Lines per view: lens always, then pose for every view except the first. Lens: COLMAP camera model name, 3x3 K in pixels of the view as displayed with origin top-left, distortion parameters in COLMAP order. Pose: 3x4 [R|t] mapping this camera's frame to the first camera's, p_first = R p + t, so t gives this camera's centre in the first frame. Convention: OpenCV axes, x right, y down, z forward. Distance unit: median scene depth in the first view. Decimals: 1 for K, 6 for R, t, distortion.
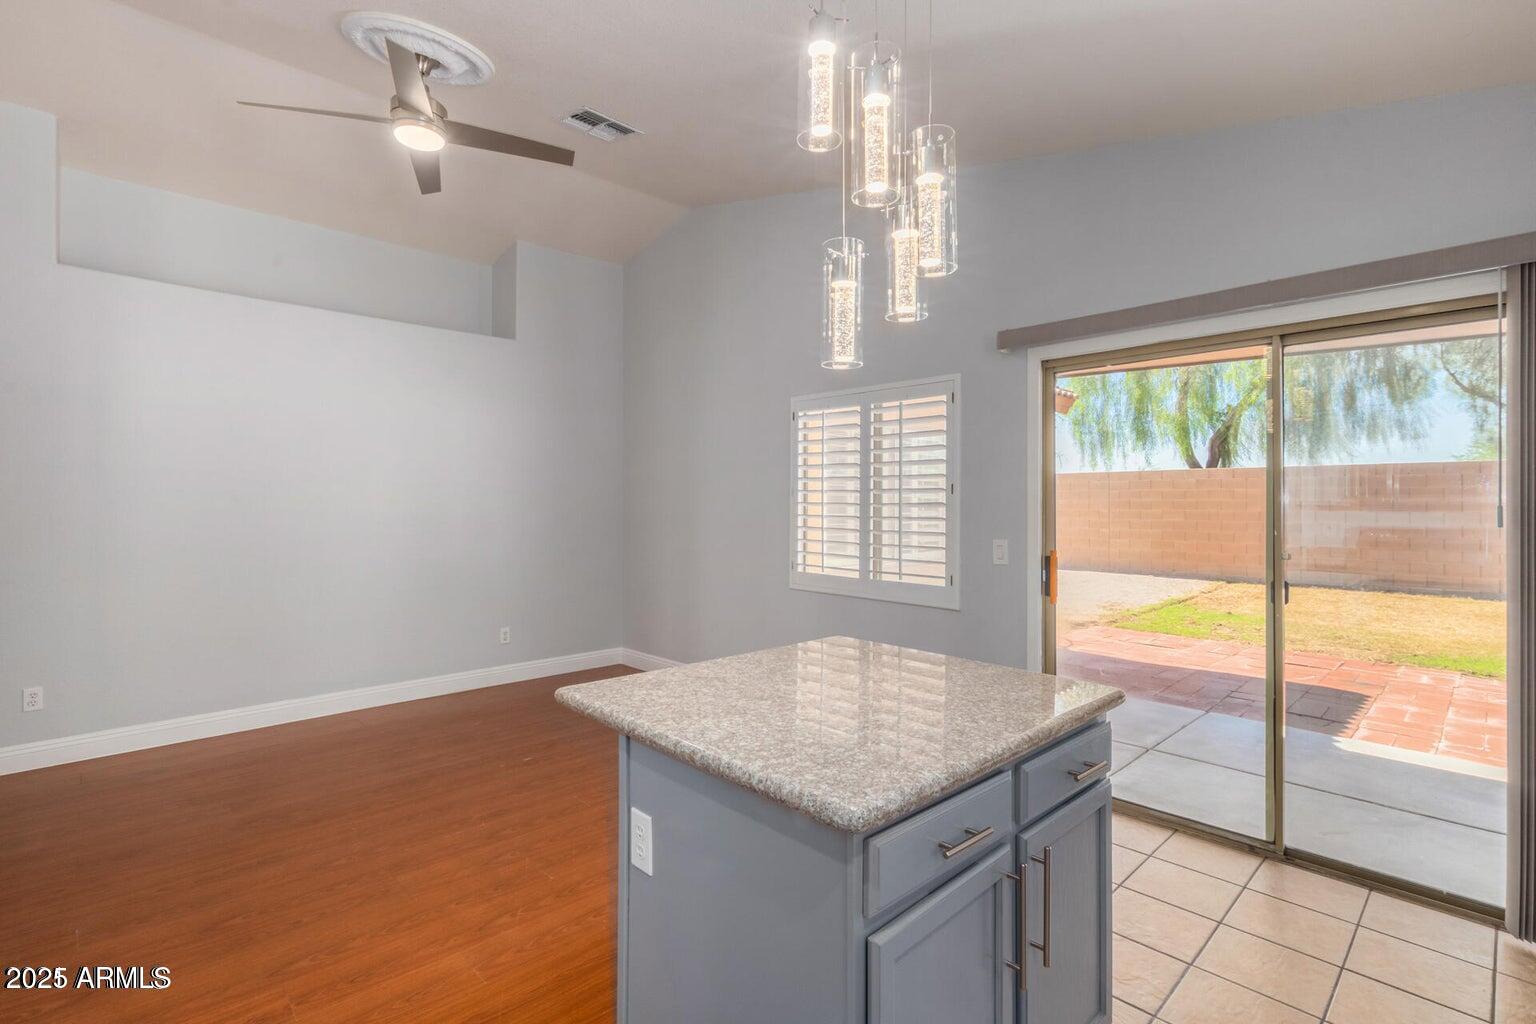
lens RADIAL K [[711.1, 0, 765.8], [0, 711.1, 501.2], [0, 0, 1]] dist [0.010078, -0.000117]
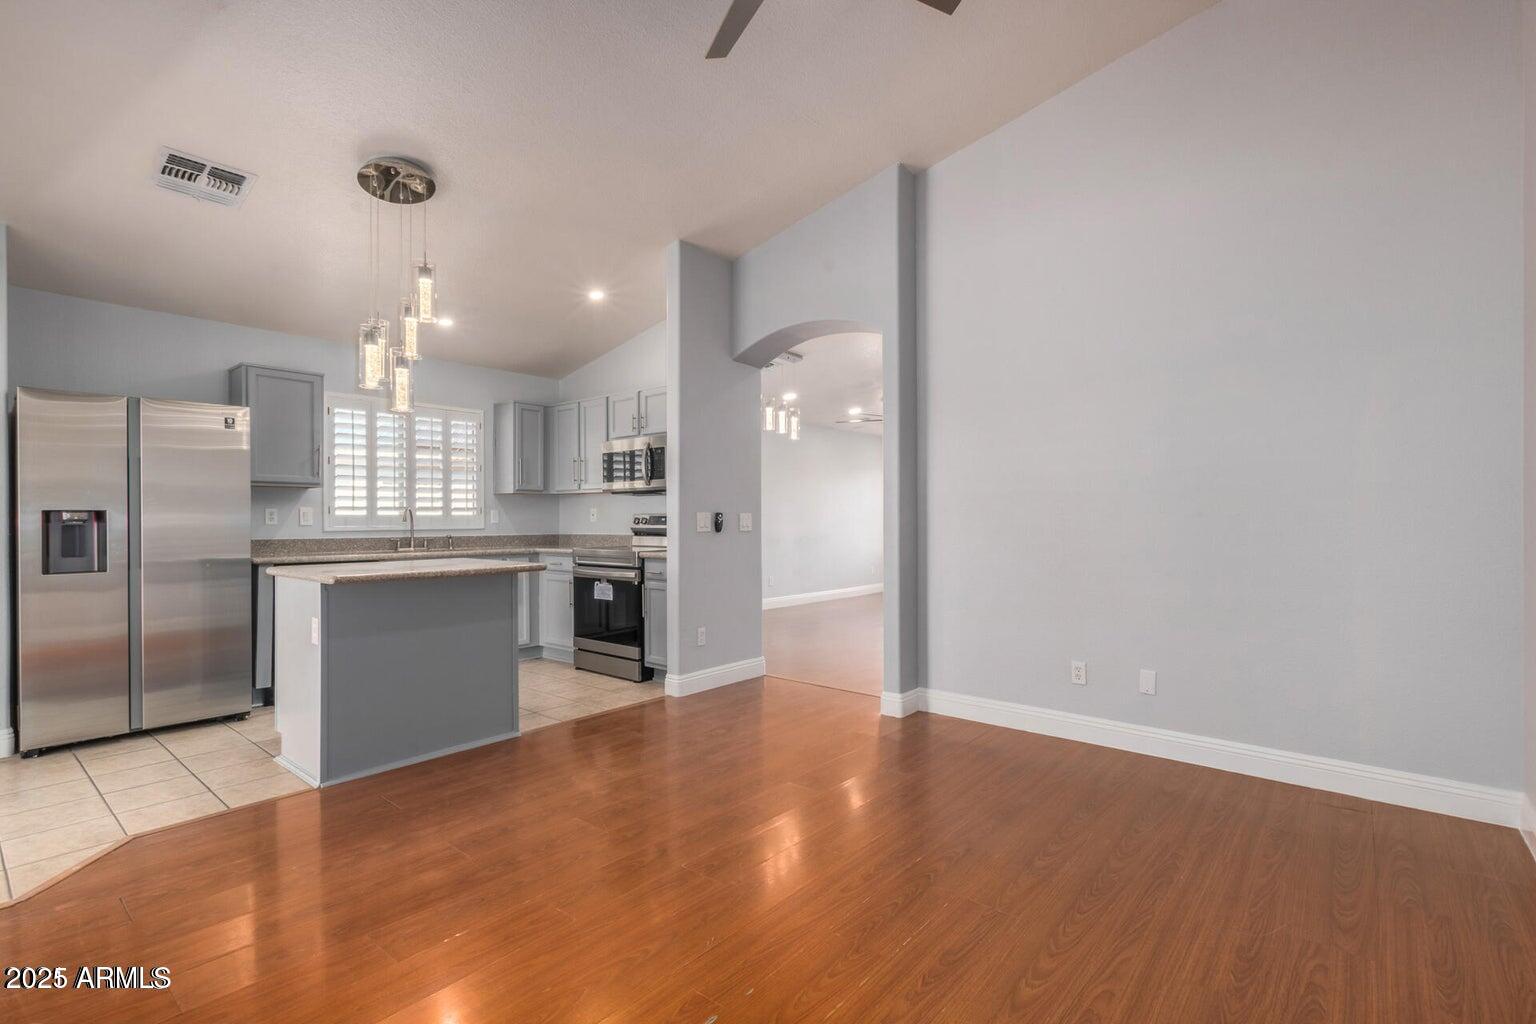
lens RADIAL K [[703.7, 0, 766.1], [0, 703.7, 519.9], [0, 0, 1]] dist [0.009995, -0.000359]
pose [[-0.993819, 0.000081, -0.111009, -0.340203], [-0.000171, 0.999997, 0.002263, 0.058036], [0.111008, 0.002268, -0.993817, 1.513031]]
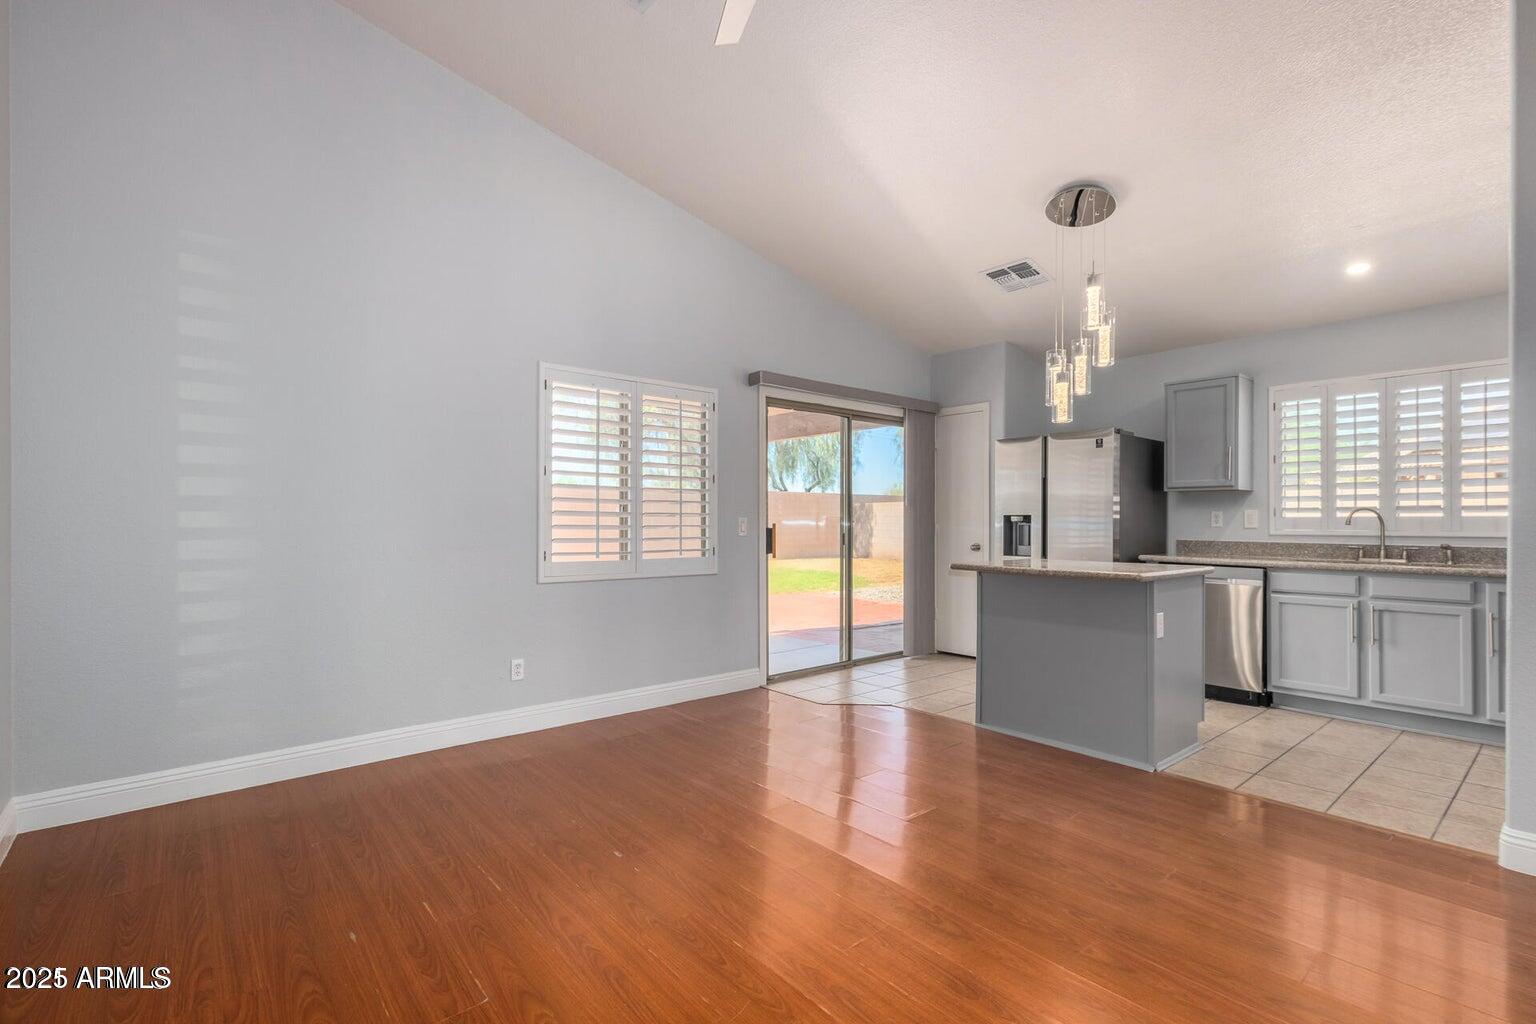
lens RADIAL K [[703.7, 0, 766.1], [0, 703.7, 519.9], [0, 0, 1]] dist [0.009995, -0.000359]
pose [[0.058630, 0.000502, 0.998280, -1.030017], [-0.001712, 0.999998, -0.000402, 0.058397], [-0.998278, -0.001686, 0.058631, 0.874556]]
